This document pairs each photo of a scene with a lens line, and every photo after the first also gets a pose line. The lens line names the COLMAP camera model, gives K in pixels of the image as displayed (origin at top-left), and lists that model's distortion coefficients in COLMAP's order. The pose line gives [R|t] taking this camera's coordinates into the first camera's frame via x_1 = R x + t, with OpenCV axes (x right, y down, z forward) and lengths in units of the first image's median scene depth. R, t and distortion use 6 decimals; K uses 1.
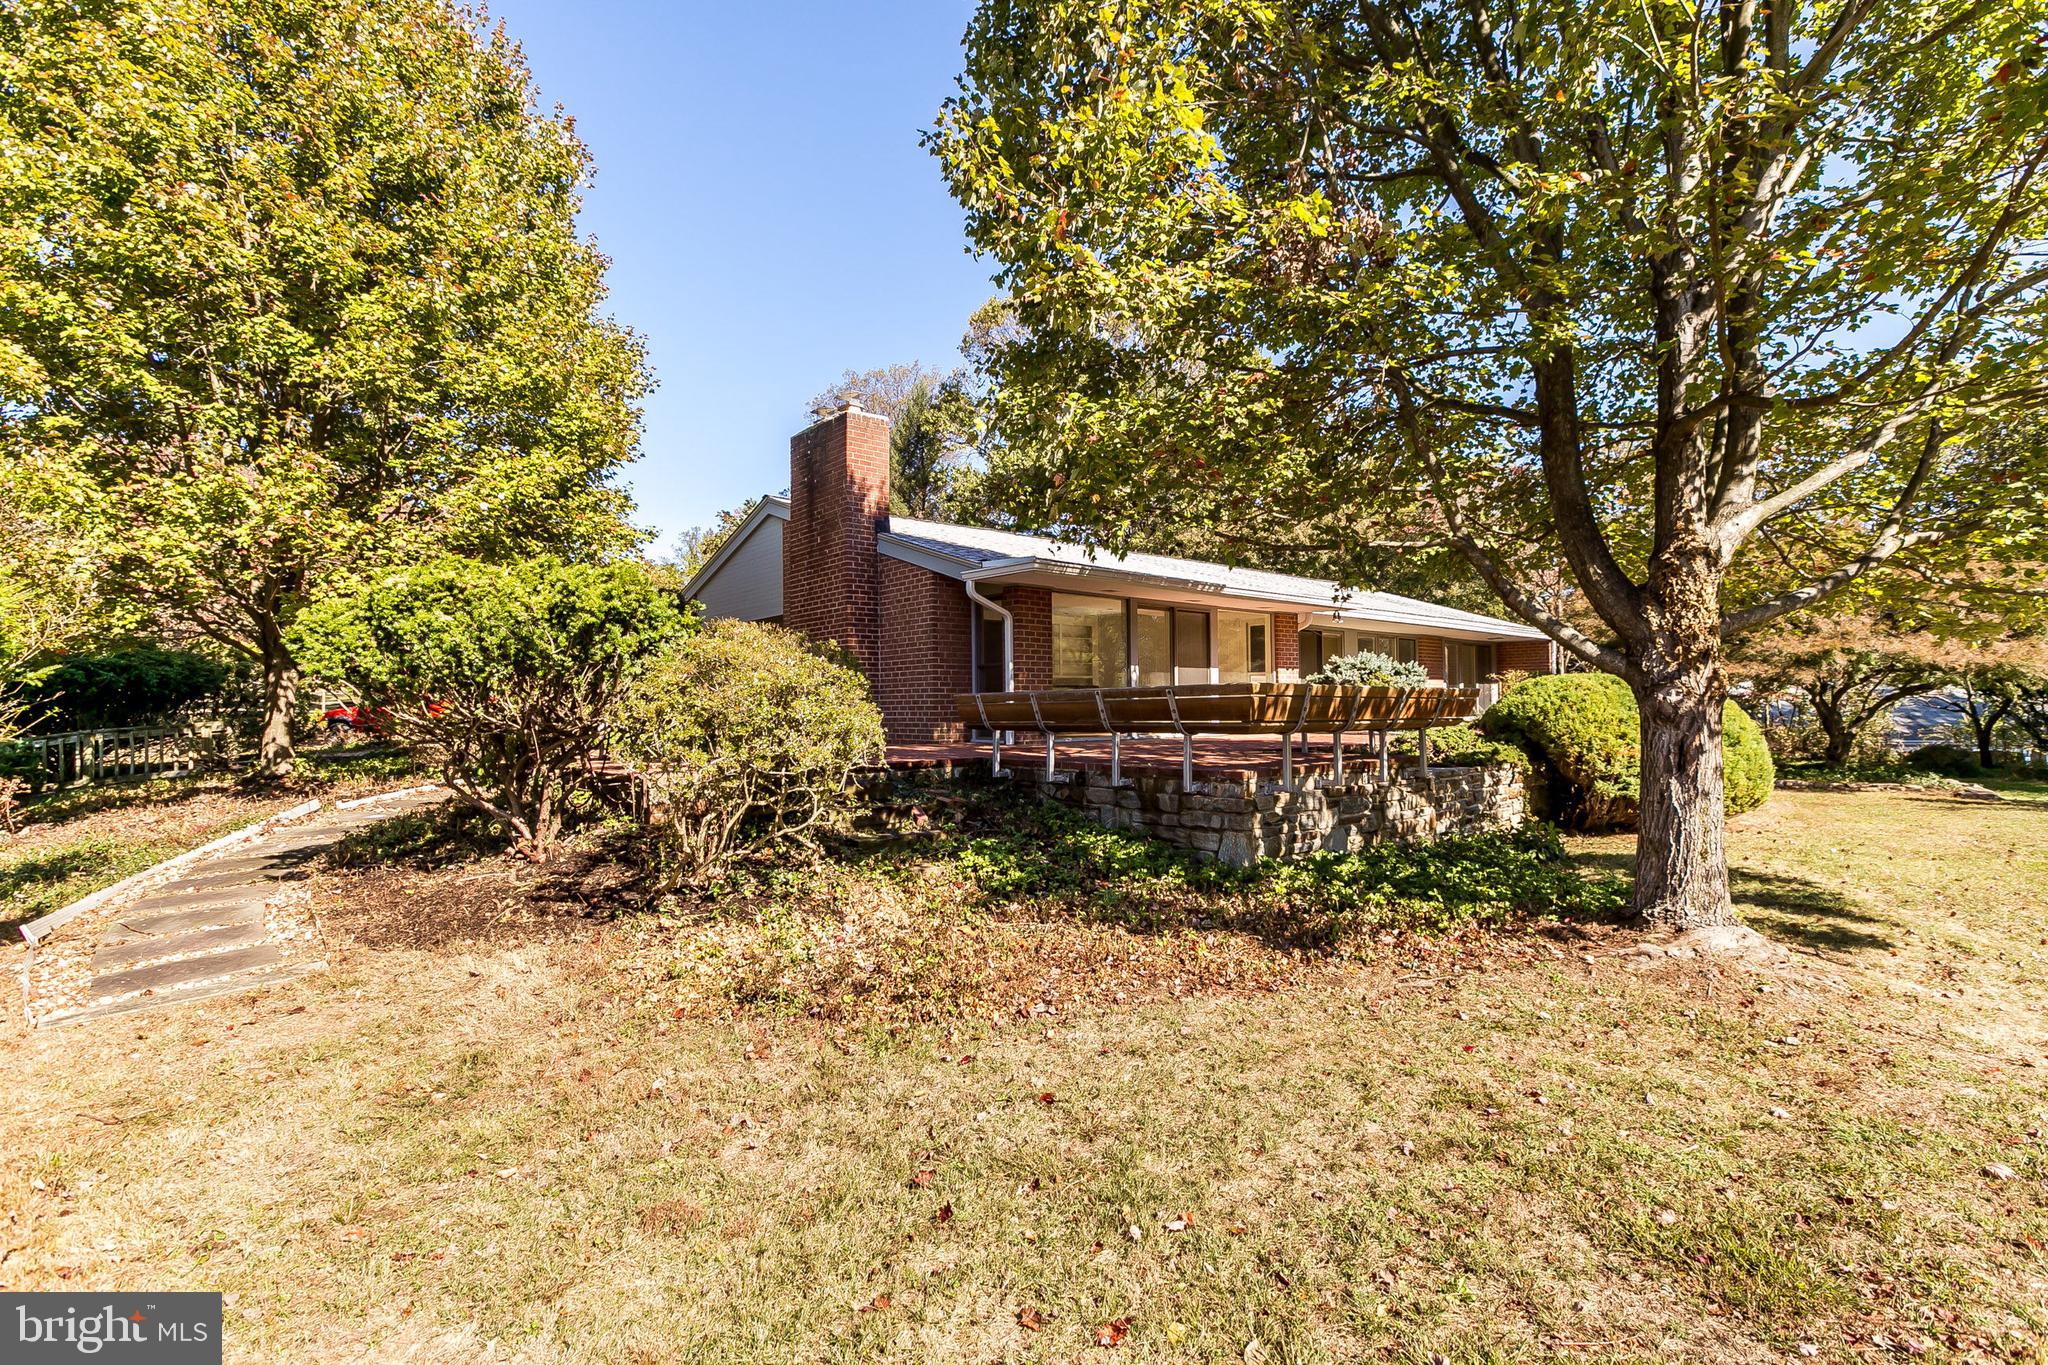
lens RADIAL K [[922.0, 0, 1038.0], [0, 922.0, 686.7], [0, 0, 1]] dist [0.006884, -0.002218]
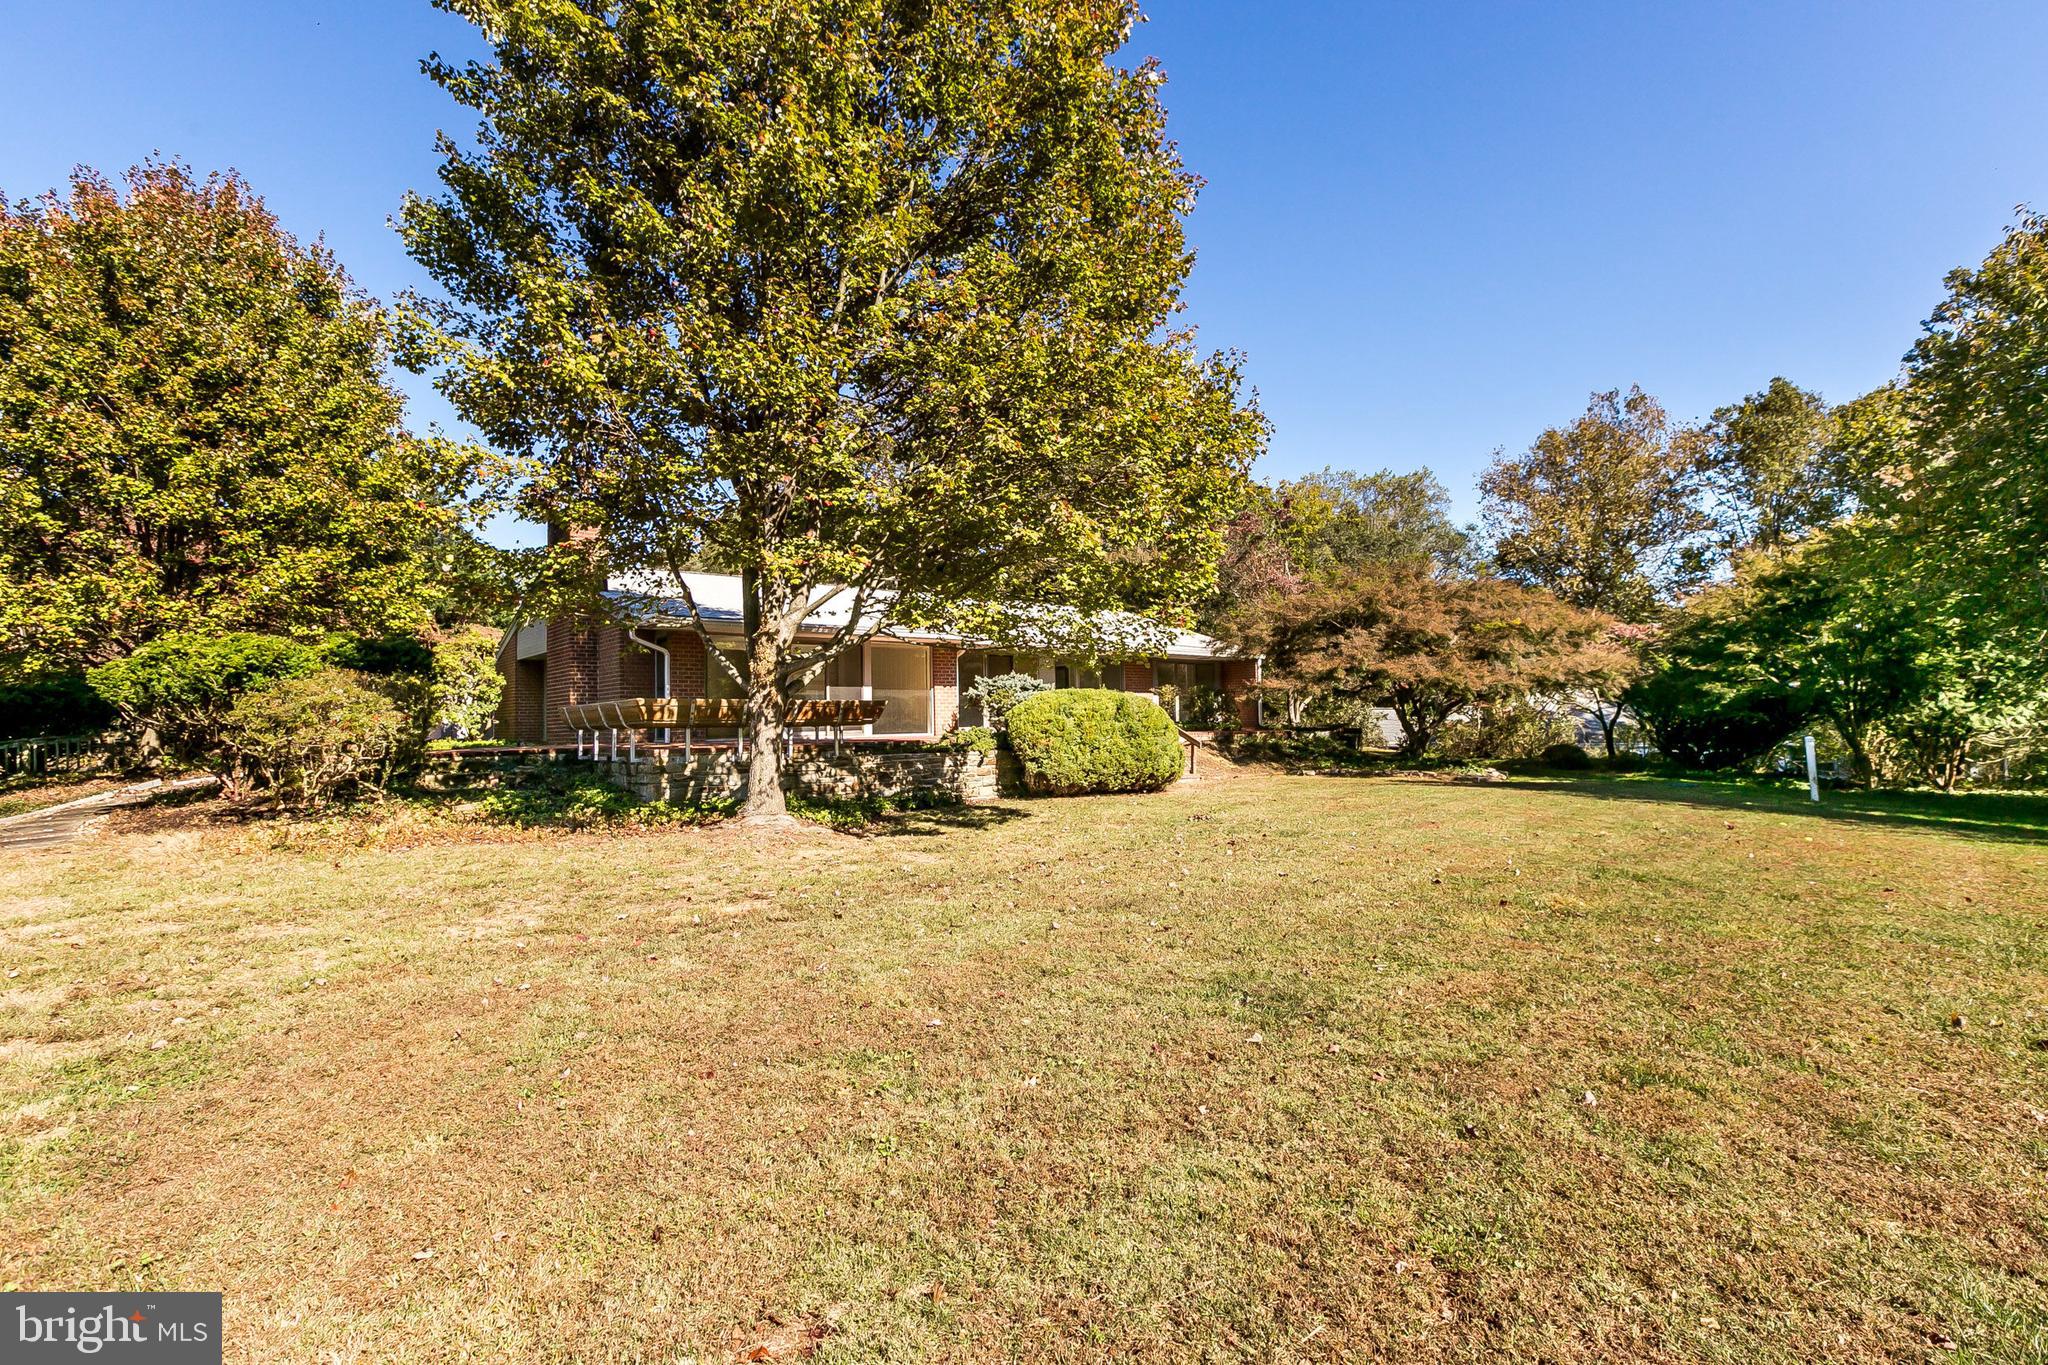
lens RADIAL K [[922.0, 0, 1012.9], [0, 922.0, 686.0], [0, 0, 1]] dist [0.006884, -0.002218]
pose [[0.999896, -0.008440, -0.011695, 0.761315], [0.008245, 0.999827, -0.016644, 0.004971], [0.011834, 0.016546, 0.999793, -0.607485]]
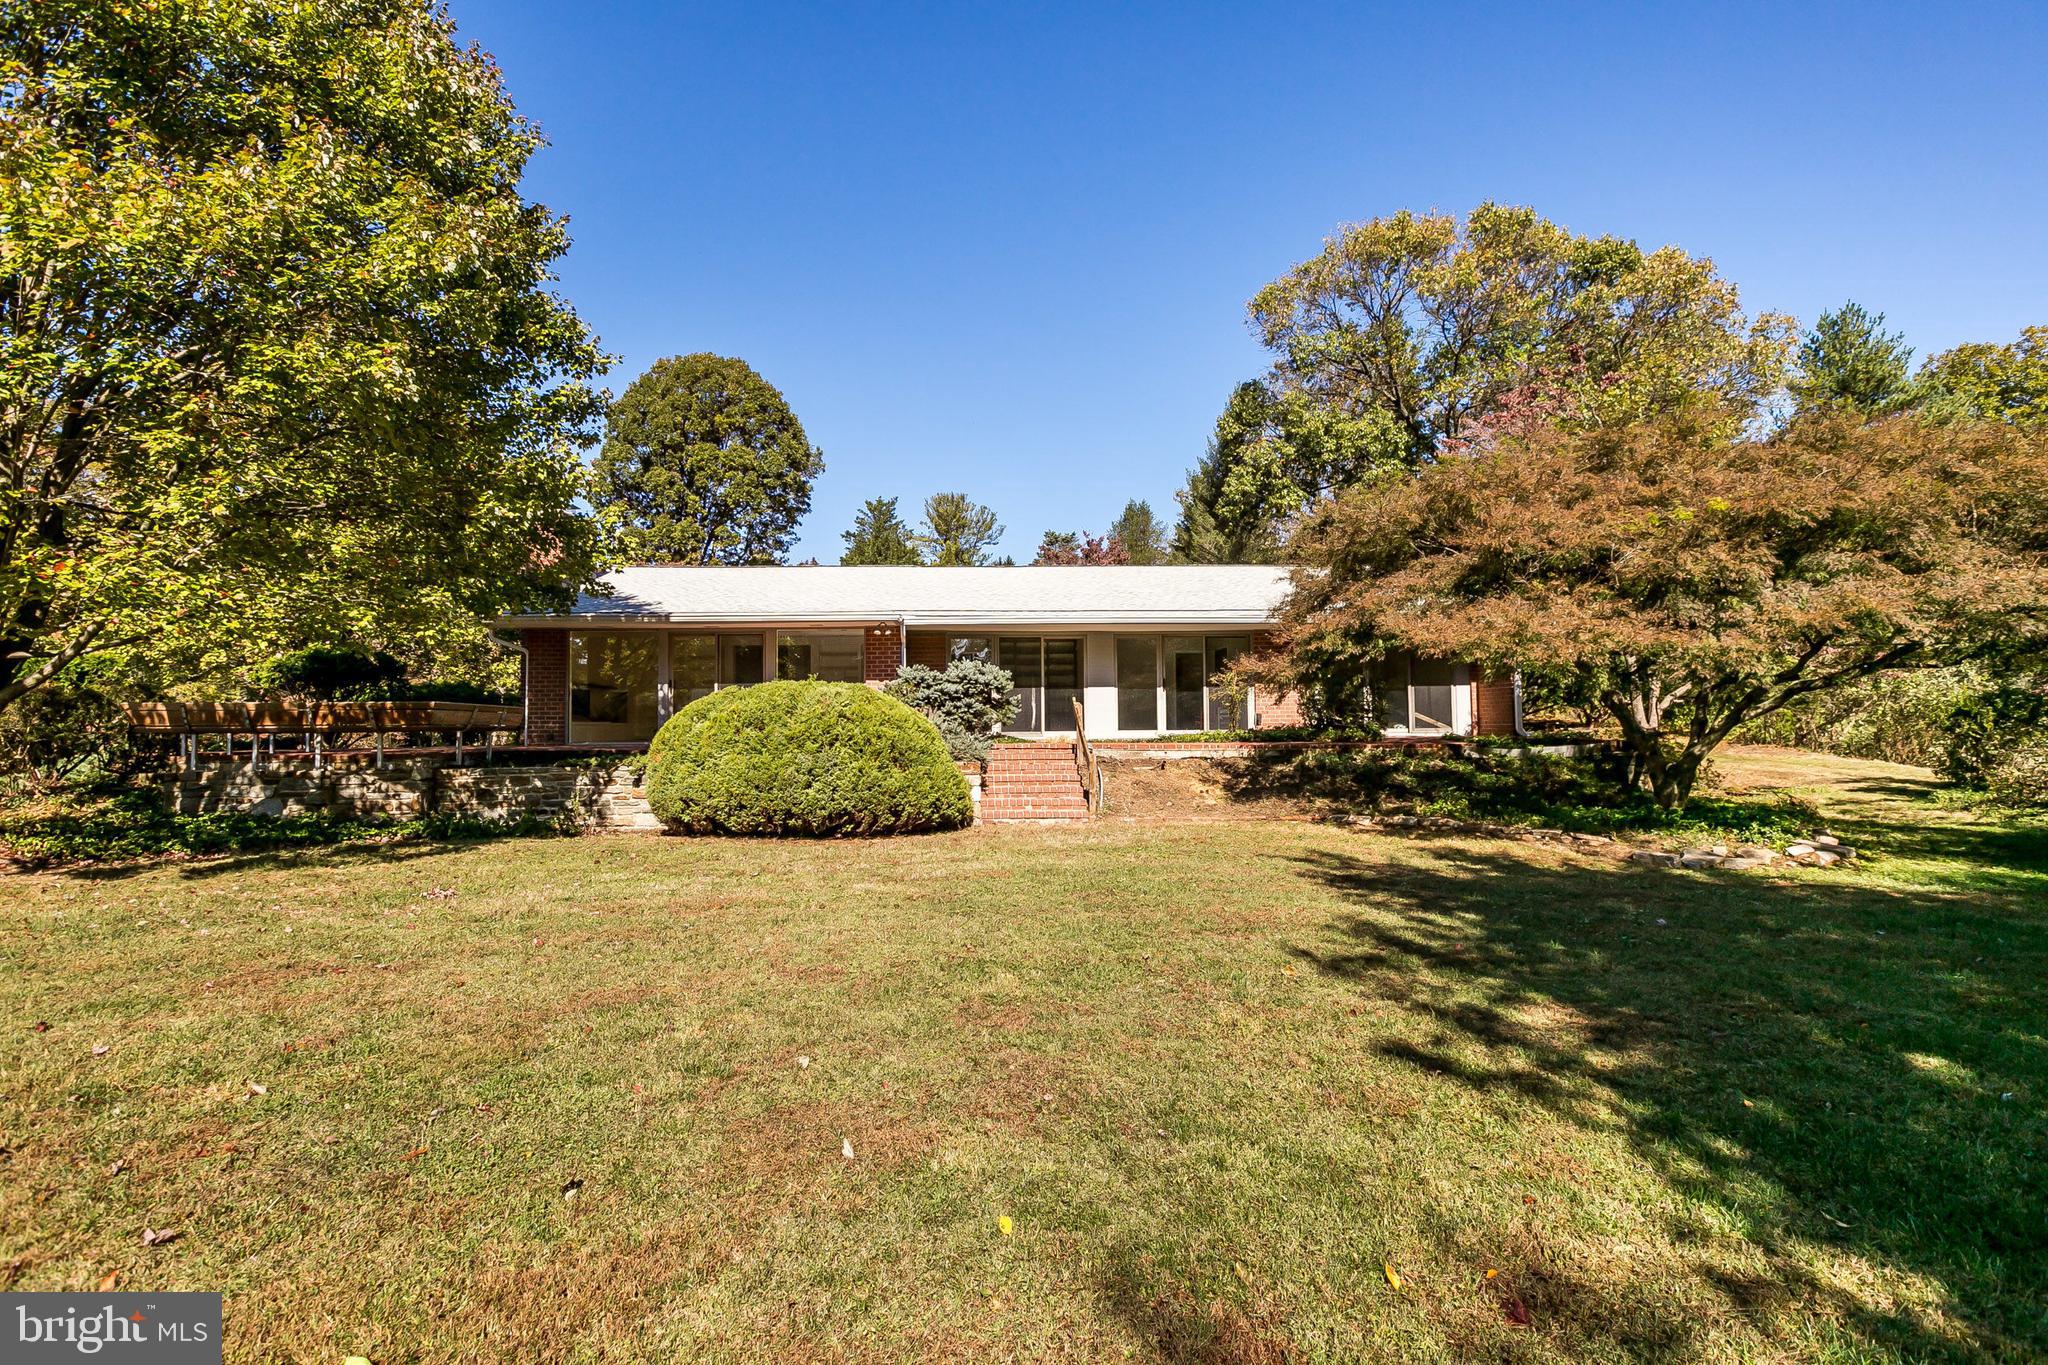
lens RADIAL K [[937.7, 0, 1026.2], [0, 937.7, 680.1], [0, 0, 1]] dist [-0.005491, -0.000154]
pose [[0.786071, -0.047427, -0.616314, 2.063605], [0.022475, 0.998586, -0.048178, 0.057323], [0.617728, 0.024019, 0.786025, 0.517635]]
